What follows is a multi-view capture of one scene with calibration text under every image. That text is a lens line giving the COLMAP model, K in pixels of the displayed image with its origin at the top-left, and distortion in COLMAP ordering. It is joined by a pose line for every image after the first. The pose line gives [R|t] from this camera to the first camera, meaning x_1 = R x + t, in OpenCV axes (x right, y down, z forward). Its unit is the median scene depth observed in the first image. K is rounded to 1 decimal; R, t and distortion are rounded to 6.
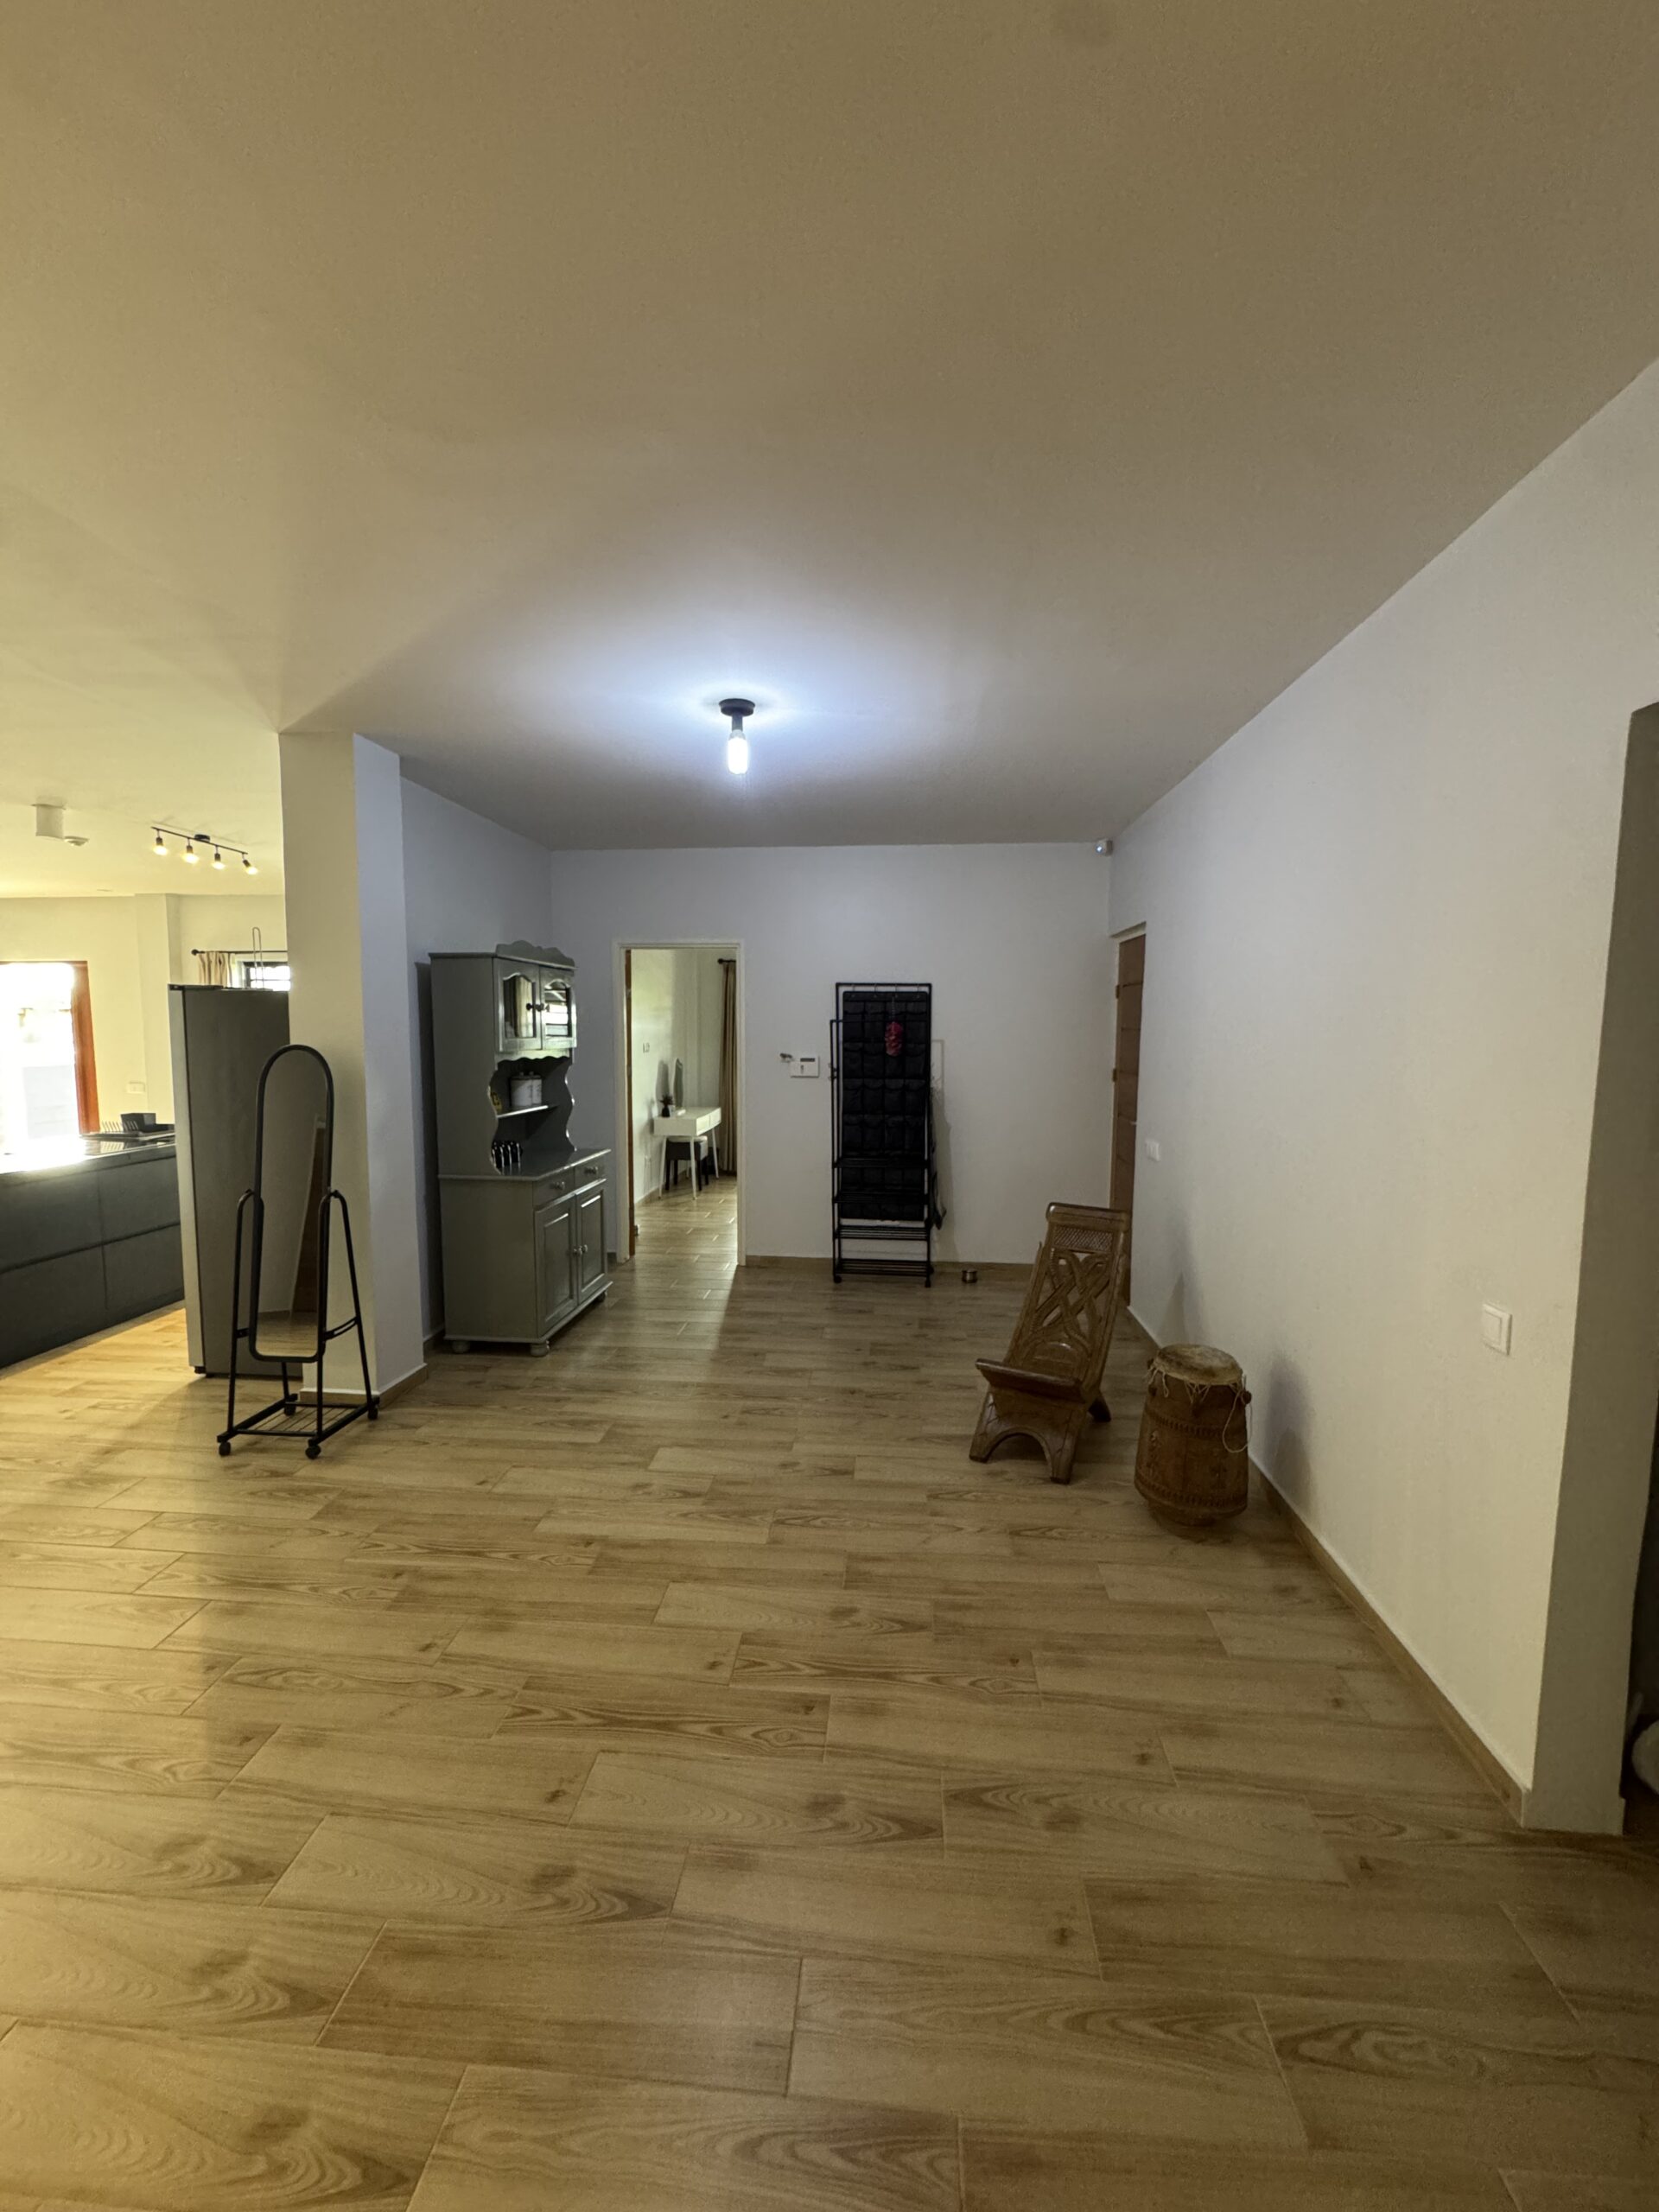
lens RADIAL K [[883.8, 0, 826.4], [0, 883.8, 1100.5], [0, 0, 1]] dist [-0.005832, 0.000918]
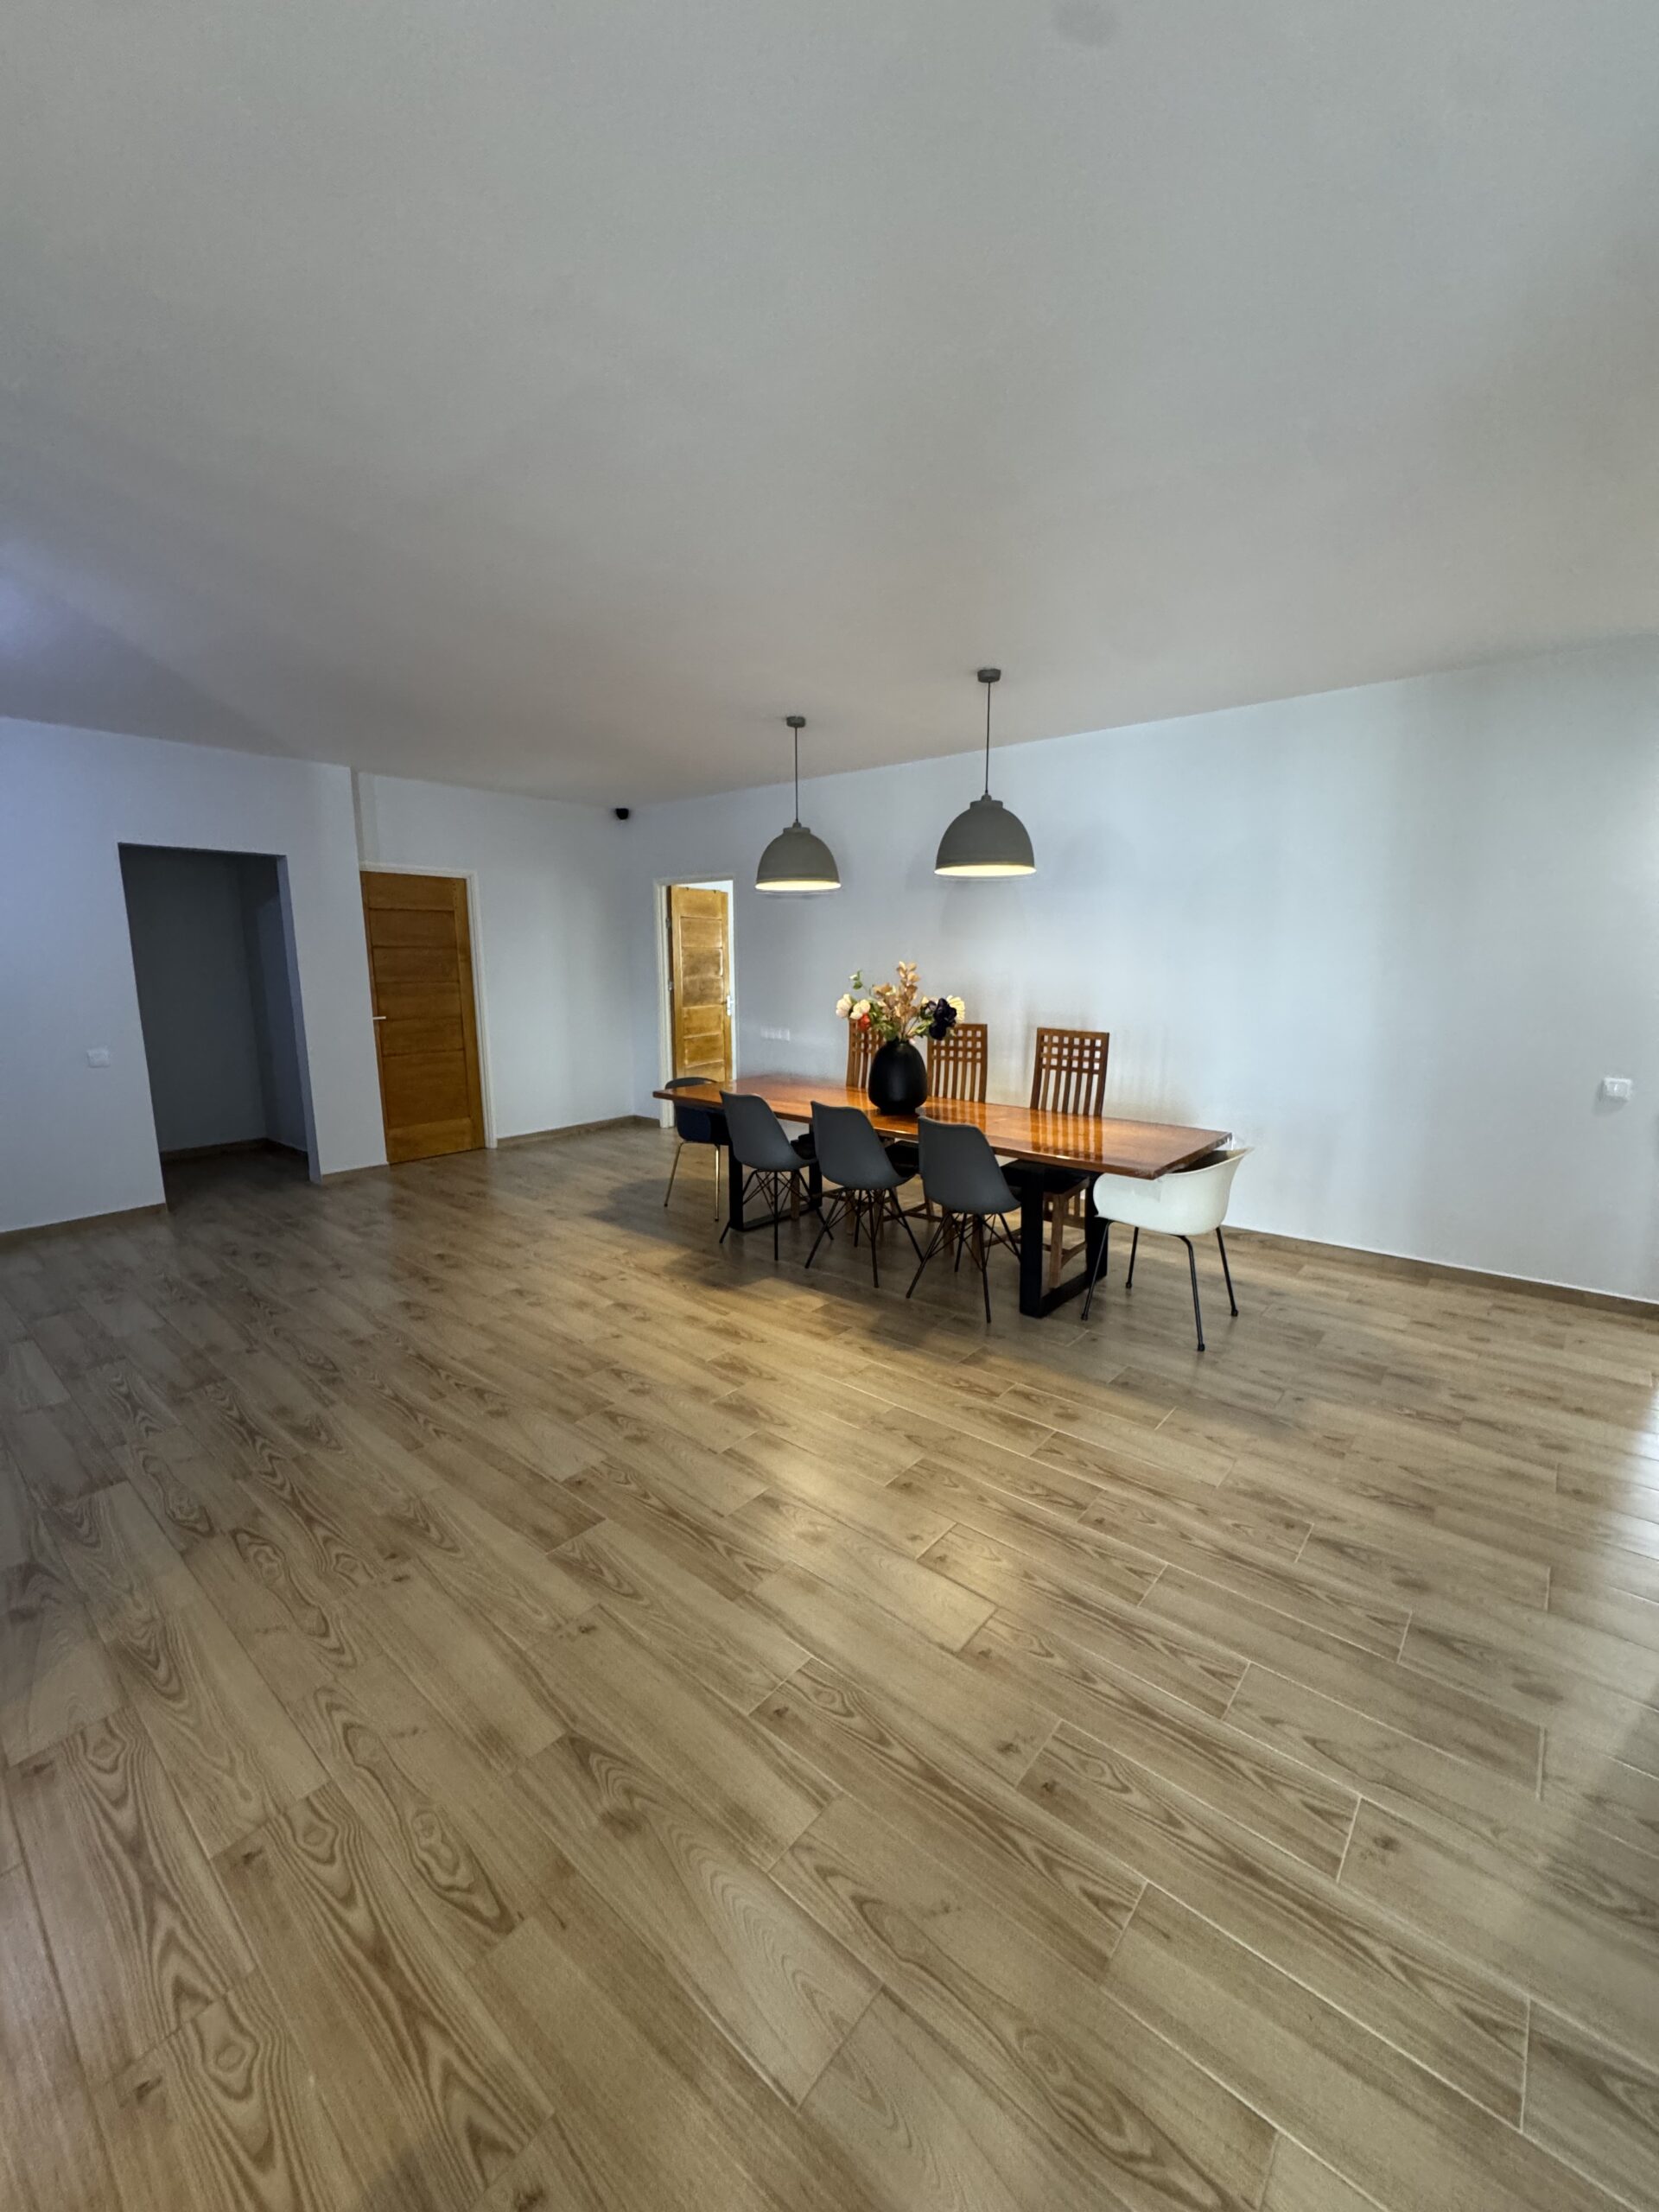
lens RADIAL K [[883.8, 0, 827.2], [0, 883.8, 1111.4], [0, 0, 1]] dist [-0.005832, 0.000918]
pose [[-0.815048, -0.098605, 0.570940, -1.912889], [0.051240, 0.969283, 0.240550, -0.085512], [-0.577123, 0.225314, -0.784960, 1.397364]]
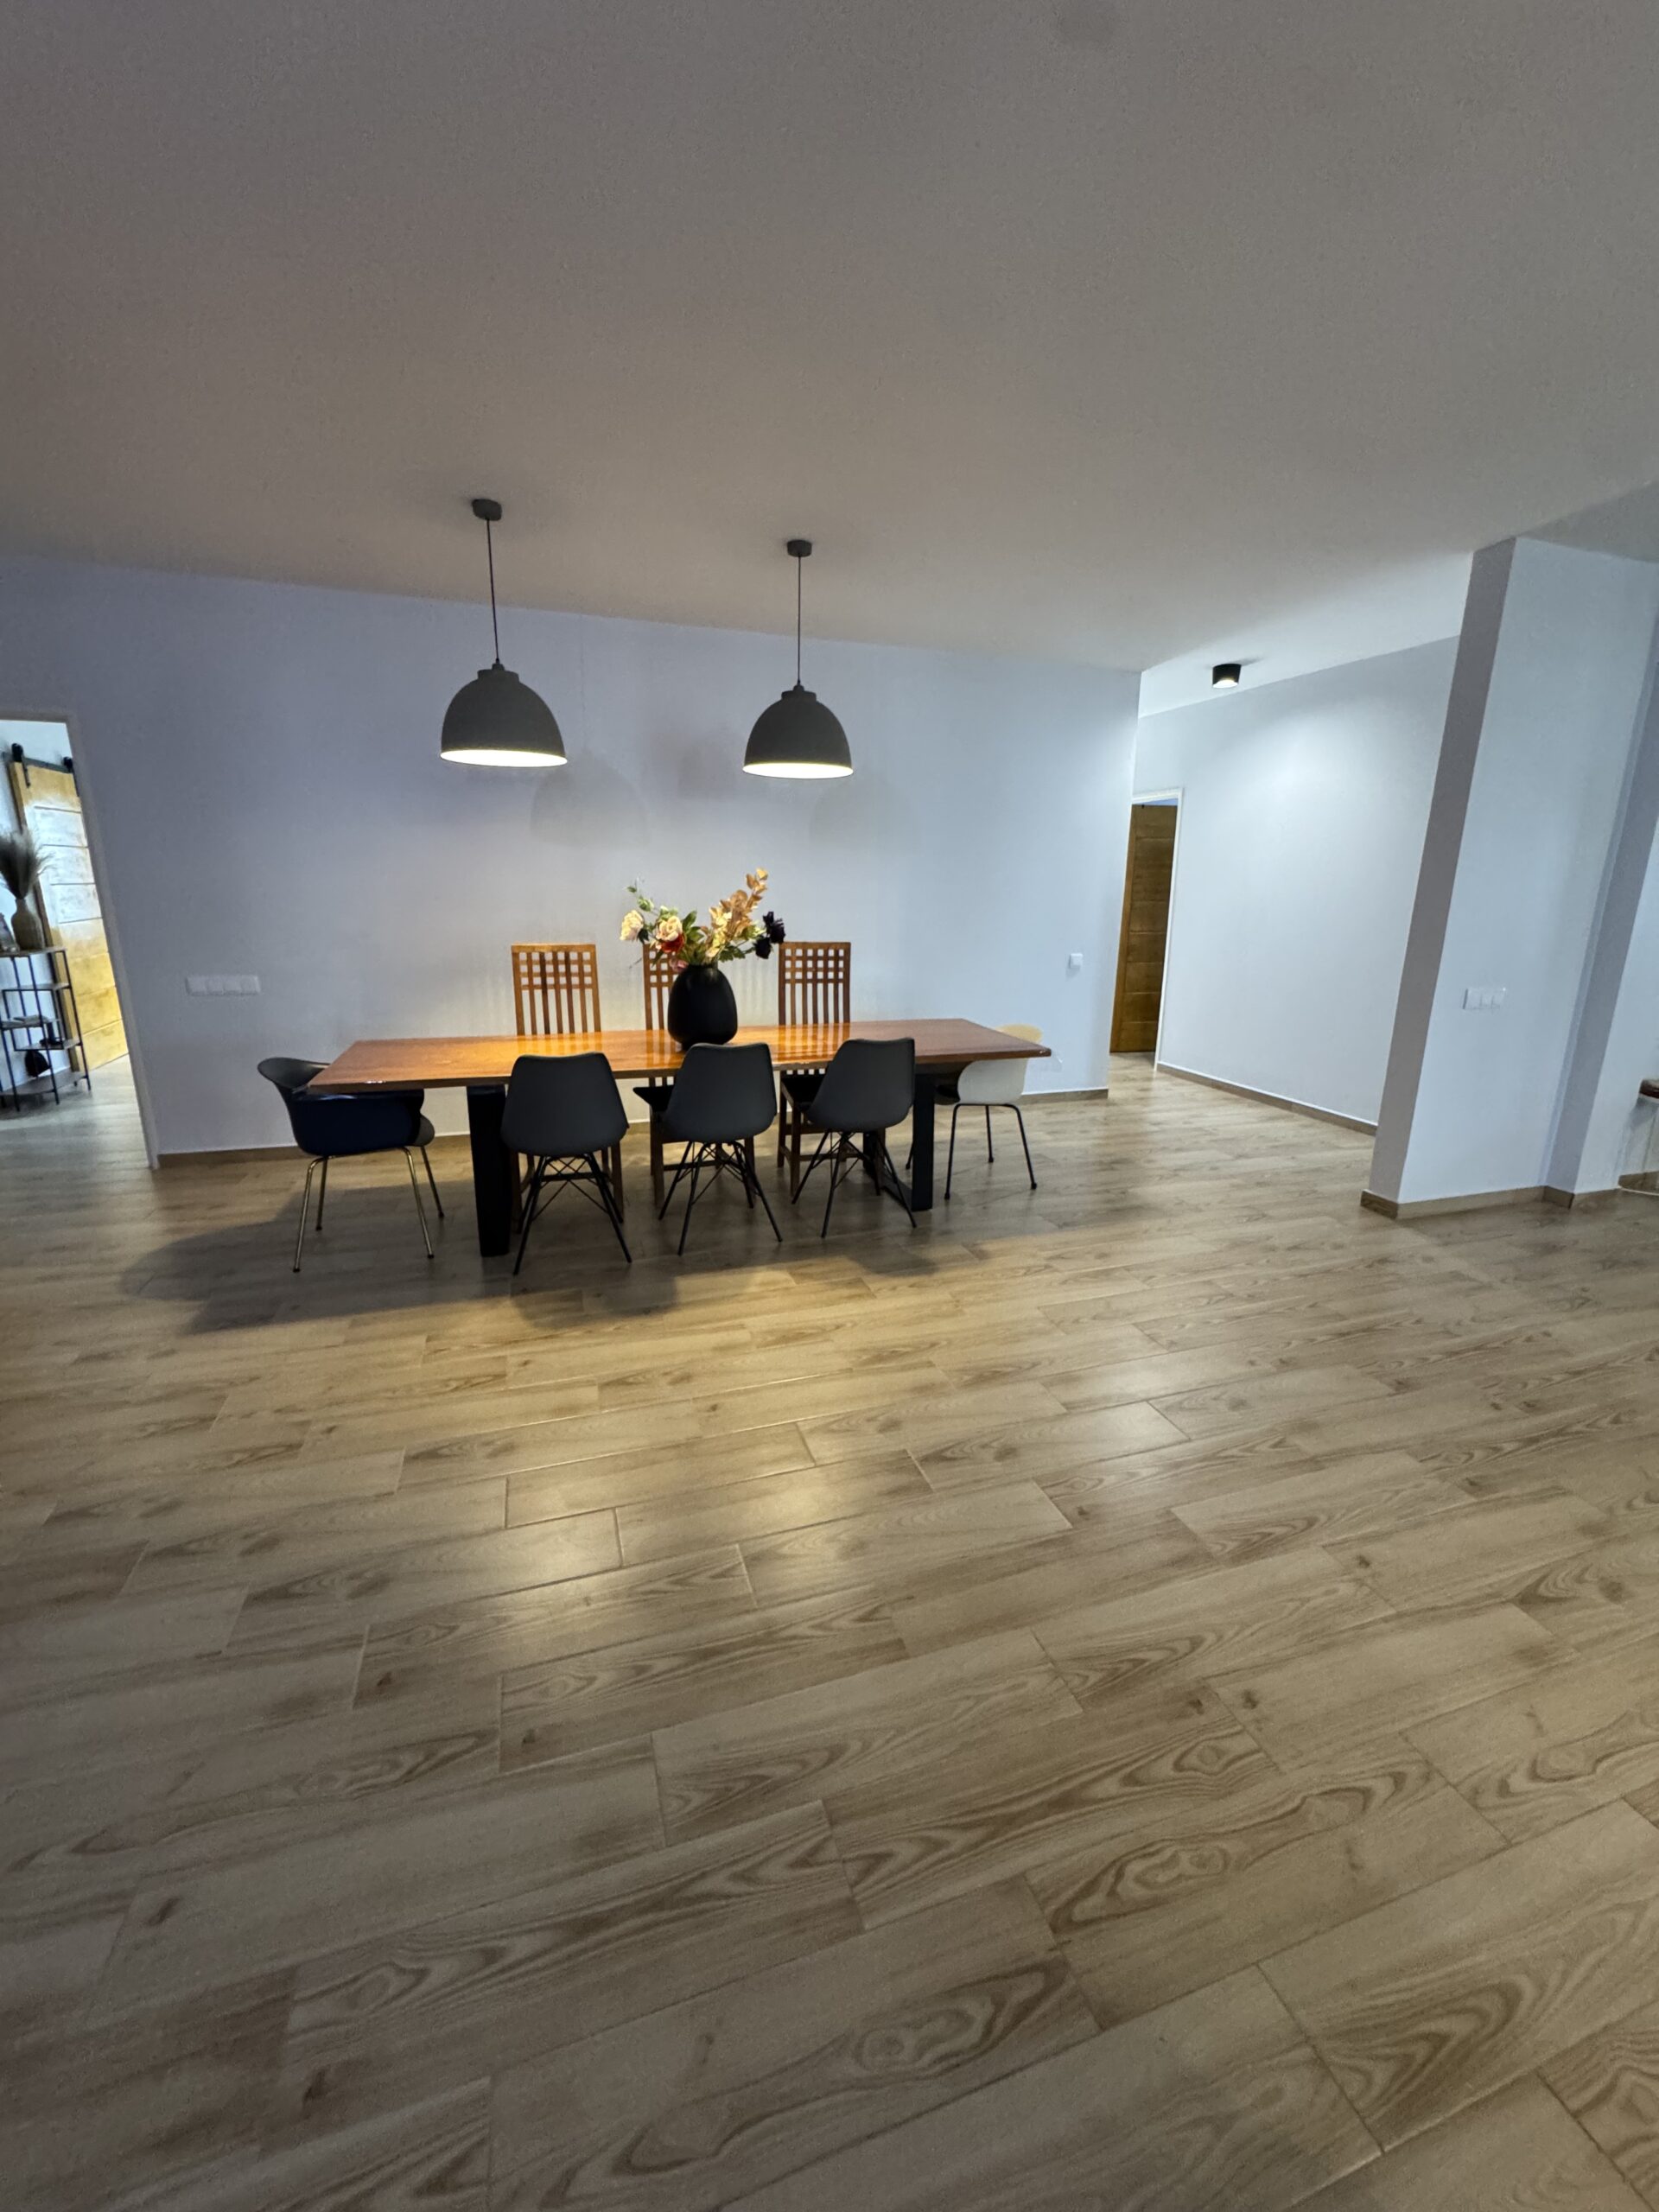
lens RADIAL K [[883.8, 0, 826.1], [0, 883.8, 1115.5], [0, 0, 1]] dist [-0.005832, 0.000918]
pose [[-0.919513, 0.090785, -0.382432, -0.614735], [-0.042866, 0.943996, 0.327160, -0.048091], [0.390716, 0.317221, -0.864125, 1.358616]]
